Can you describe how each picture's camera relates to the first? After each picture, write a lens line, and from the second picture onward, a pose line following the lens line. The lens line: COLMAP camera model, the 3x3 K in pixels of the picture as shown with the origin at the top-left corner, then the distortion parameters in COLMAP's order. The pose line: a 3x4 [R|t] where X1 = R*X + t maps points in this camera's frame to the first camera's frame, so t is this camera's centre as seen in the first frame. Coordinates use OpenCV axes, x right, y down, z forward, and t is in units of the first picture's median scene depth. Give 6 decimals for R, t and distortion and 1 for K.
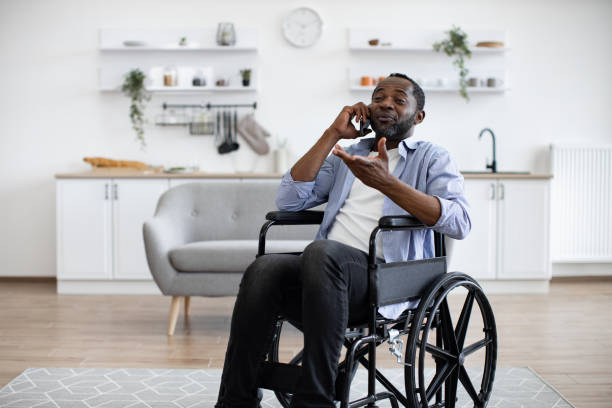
lens RADIAL K [[853.7, 0, 306.0], [0, 853.7, 204.0], [0, 0, 1]] dist [-0.152851, 0.050679]
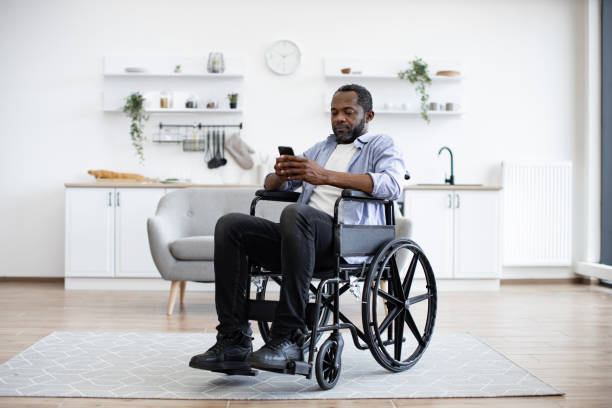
lens RADIAL K [[831.6, 0, 306.0], [0, 831.6, 204.0], [0, 0, 1]] dist [-0.147455, 0.004181]
pose [[0.999678, 0.004596, 0.024972, -0.000637], [-0.003618, 0.999229, -0.039084, 0.032203], [-0.025133, 0.038981, 0.998924, -0.103418]]
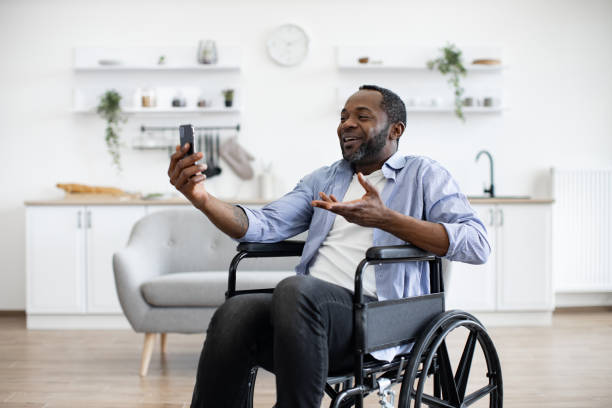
lens RADIAL K [[865.1, 0, 306.0], [0, 865.1, 204.0], [0, 0, 1]] dist [-0.151862, 0.051990]
pose [[0.999948, -0.004928, 0.008981, 0.006388], [0.005207, 0.999495, -0.031339, -0.000757], [-0.008822, 0.031384, 0.999468, 0.047270]]
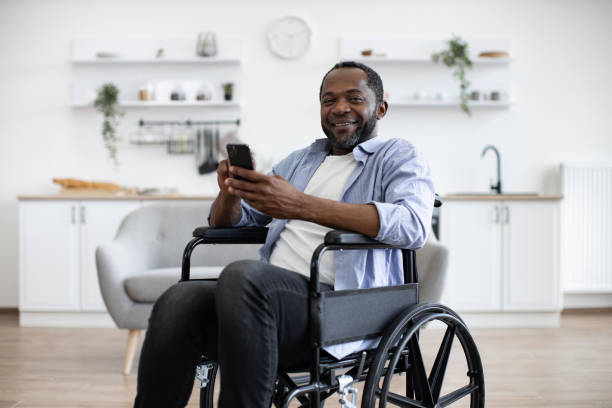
lens RADIAL K [[865.1, 0, 306.0], [0, 865.1, 204.0], [0, 0, 1]] dist [-0.151862, 0.051990]
pose [[0.999867, -0.001134, -0.016240, 0.029624], [0.000555, 0.999366, -0.035588, 0.006481], [0.016270, 0.035574, 0.999235, 0.073687]]
